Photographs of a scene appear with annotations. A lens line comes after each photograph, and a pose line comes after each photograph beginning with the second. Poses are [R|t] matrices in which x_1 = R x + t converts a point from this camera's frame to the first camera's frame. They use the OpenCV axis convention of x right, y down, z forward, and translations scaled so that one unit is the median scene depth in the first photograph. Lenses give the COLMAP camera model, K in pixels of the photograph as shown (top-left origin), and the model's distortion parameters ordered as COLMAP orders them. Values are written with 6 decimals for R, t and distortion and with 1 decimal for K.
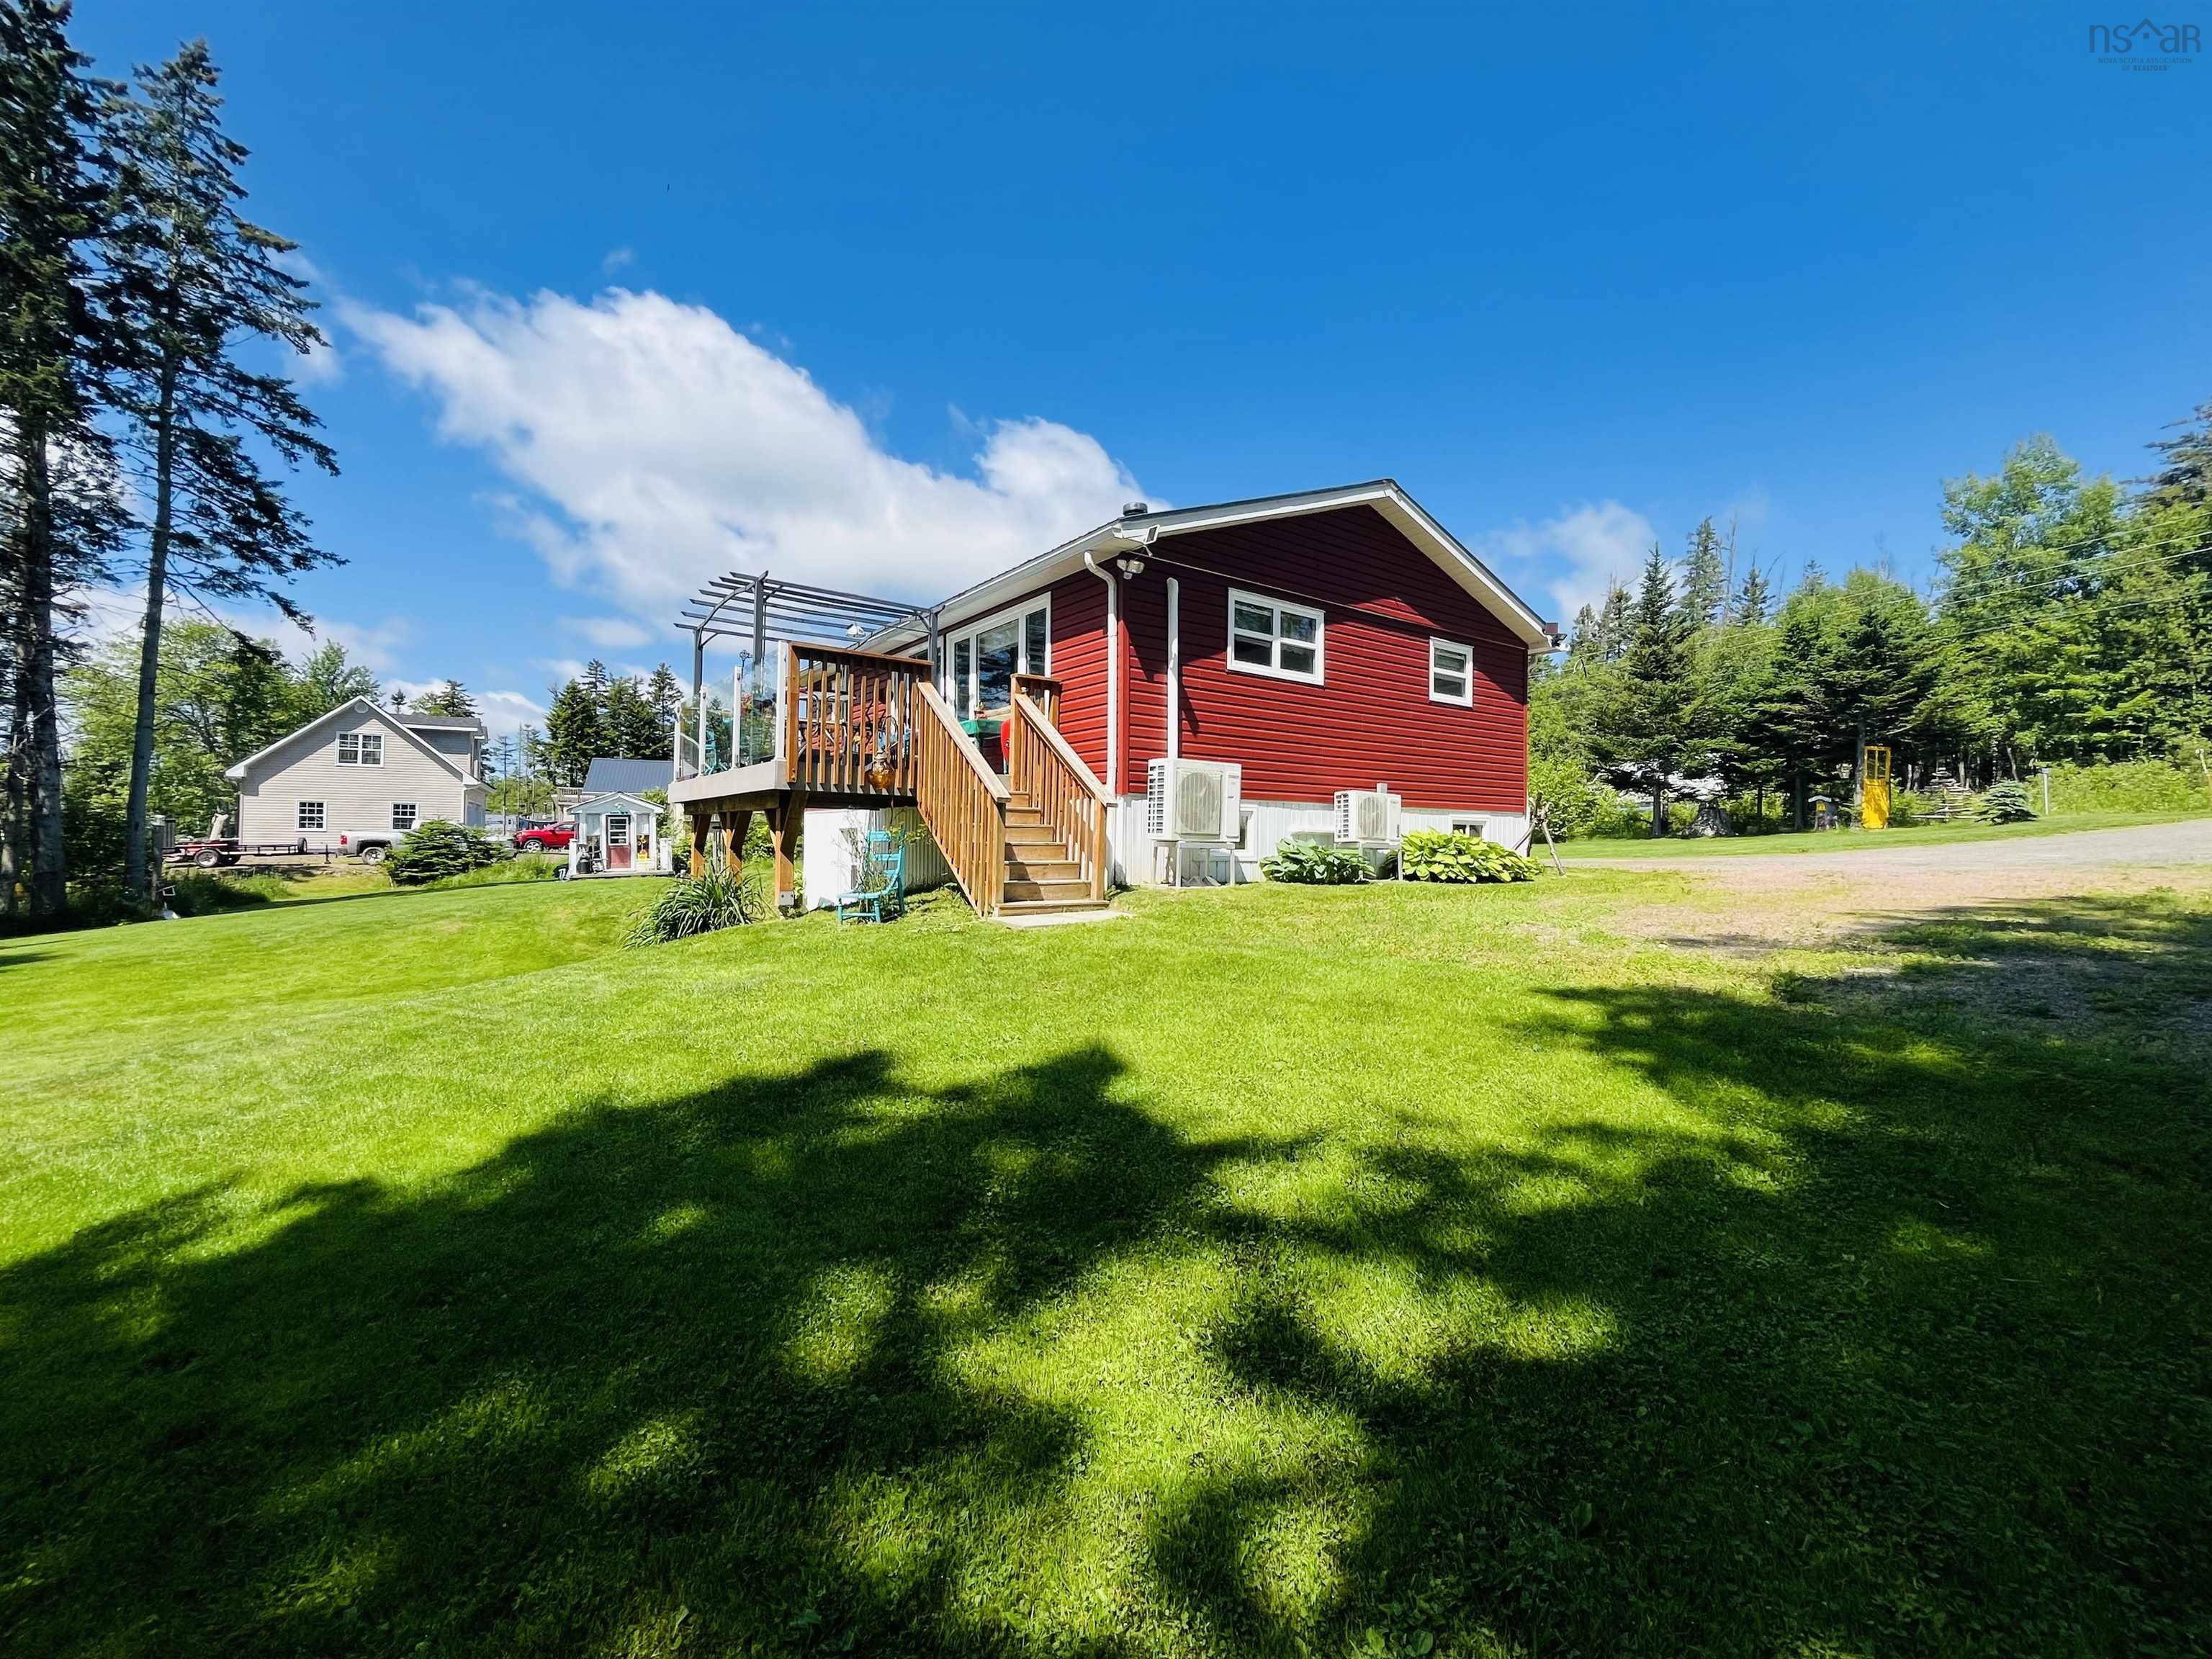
lens RADIAL K [[907.2, 0, 1105.2], [0, 907.2, 826.2], [0, 0, 1]] dist [-0.003580, -0.000069]
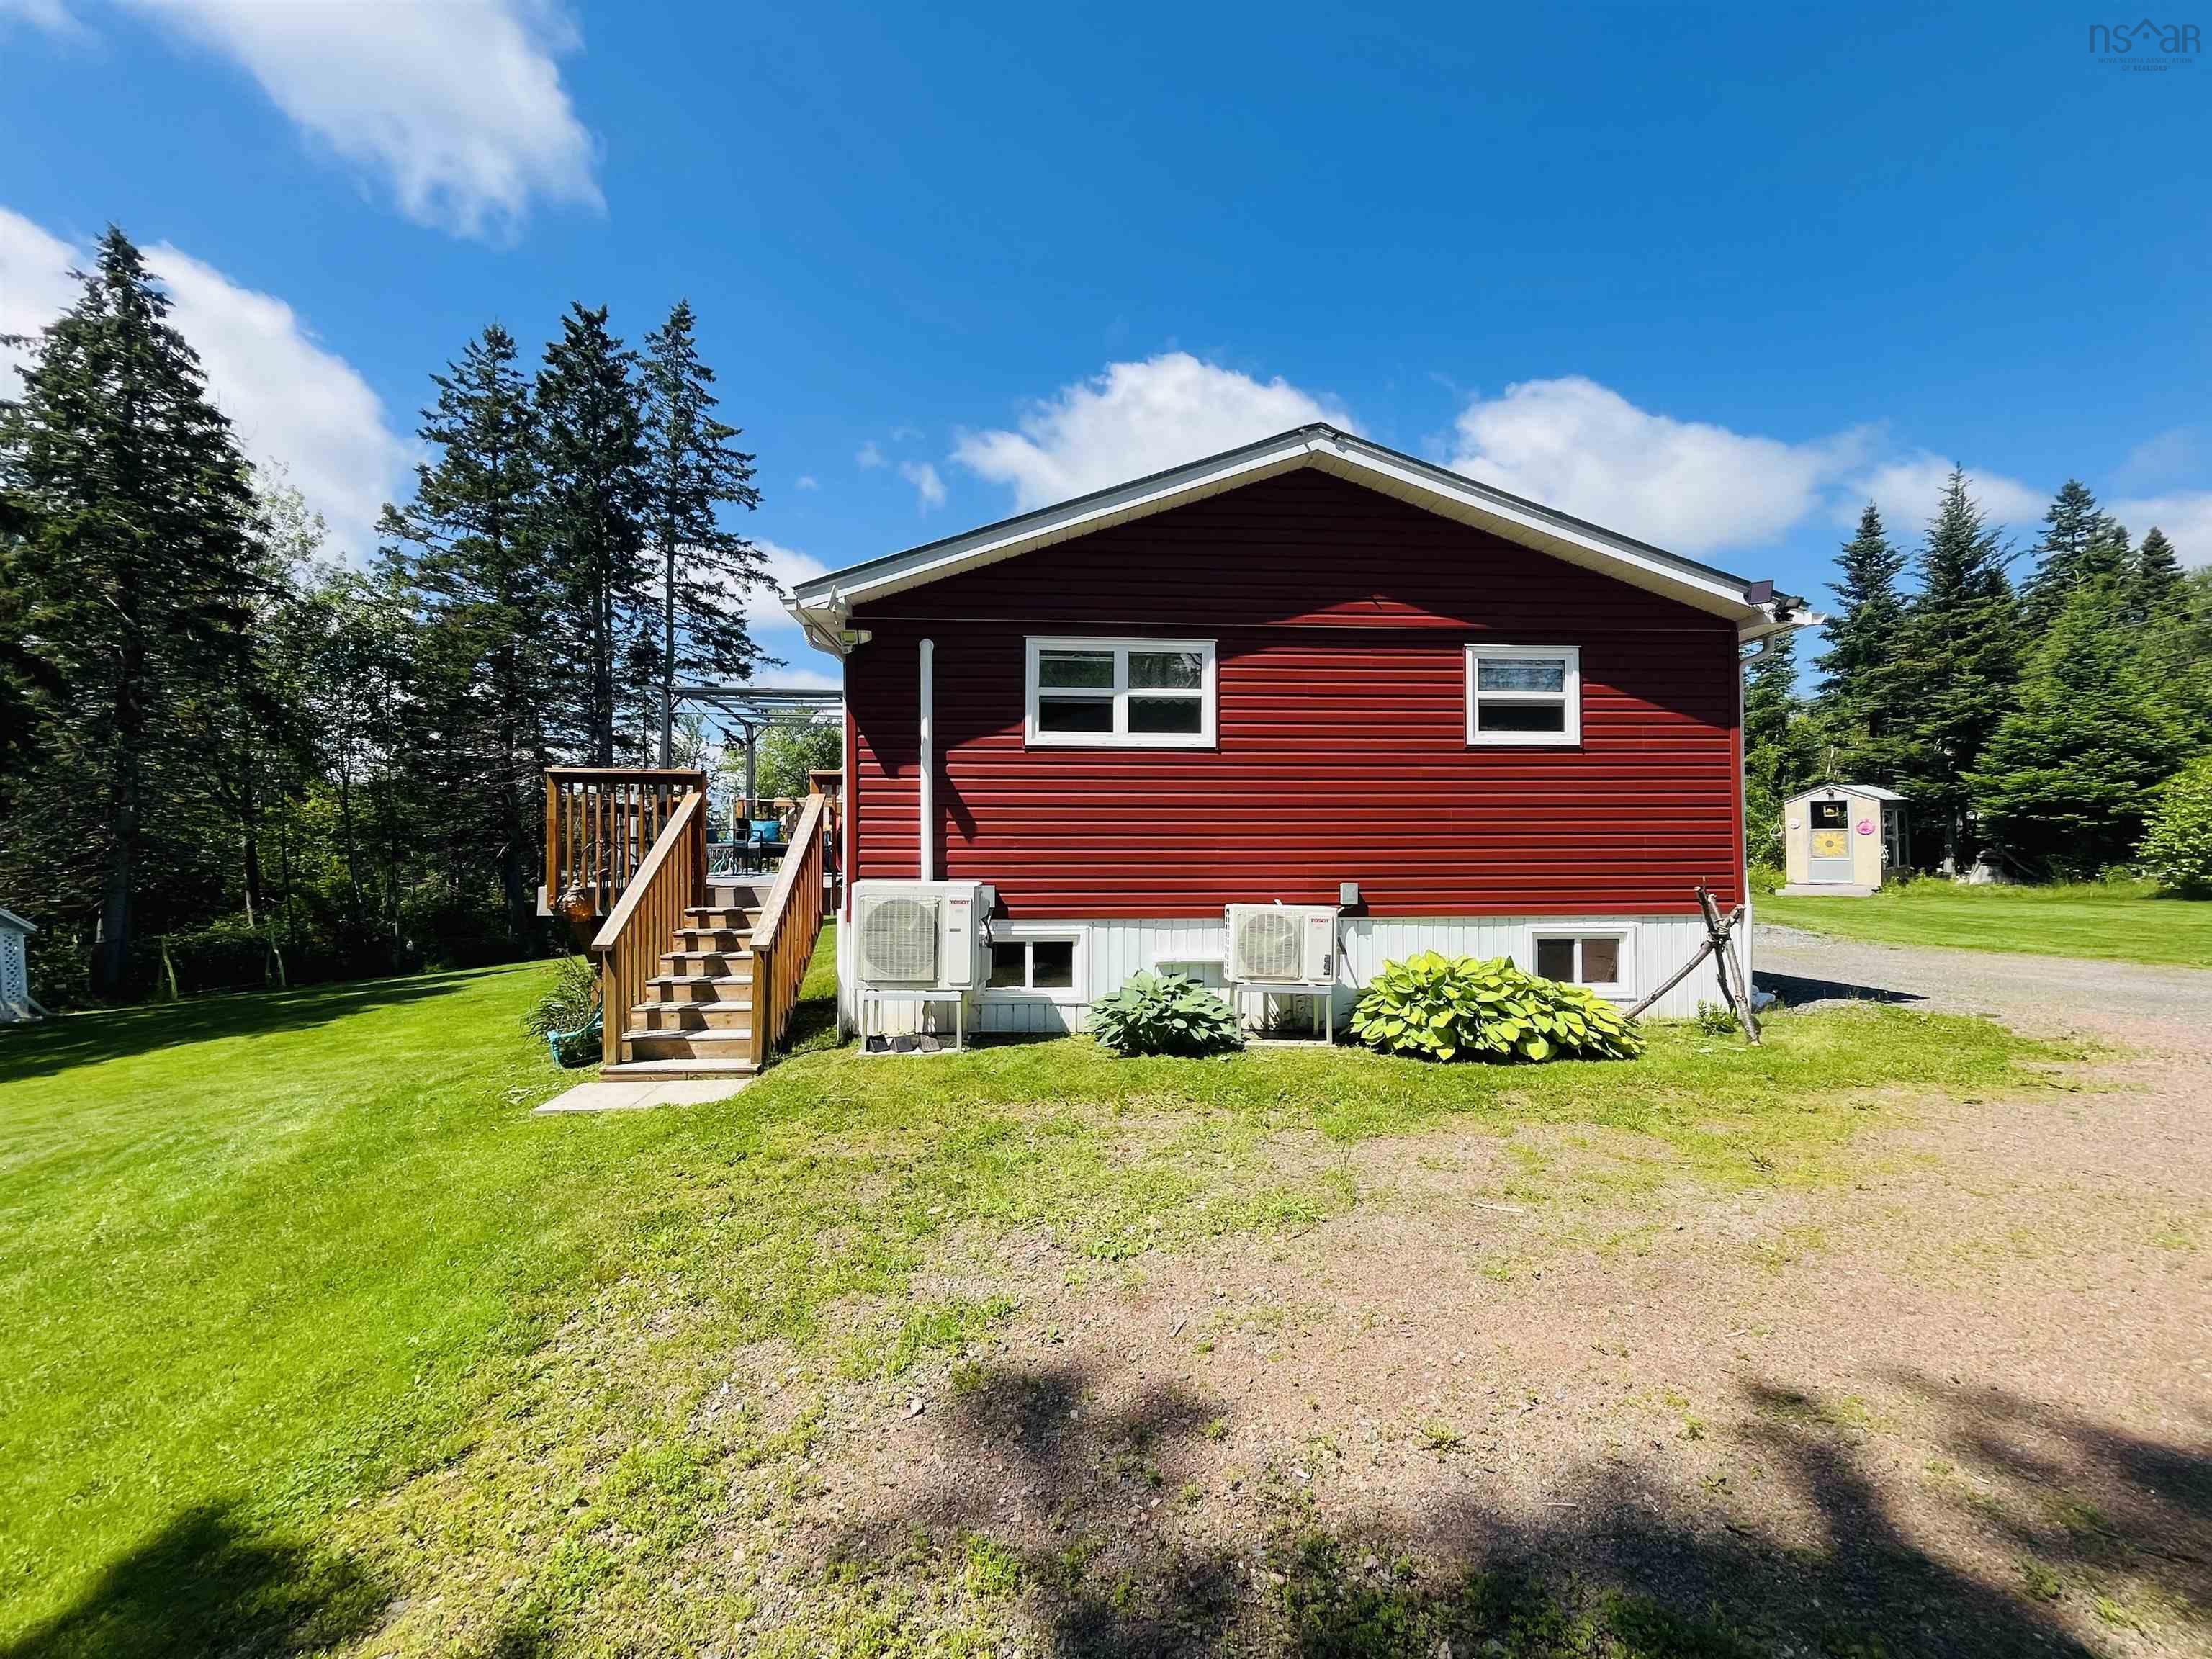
lens RADIAL K [[907.2, 0, 1105.2], [0, 907.2, 826.2], [0, 0, 1]] dist [-0.003580, -0.000069]
pose [[0.844770, -0.021744, -0.534687, 0.536633], [0.017568, 0.999762, -0.012900, -0.088192], [0.534840, 0.001504, 0.844952, 0.372726]]
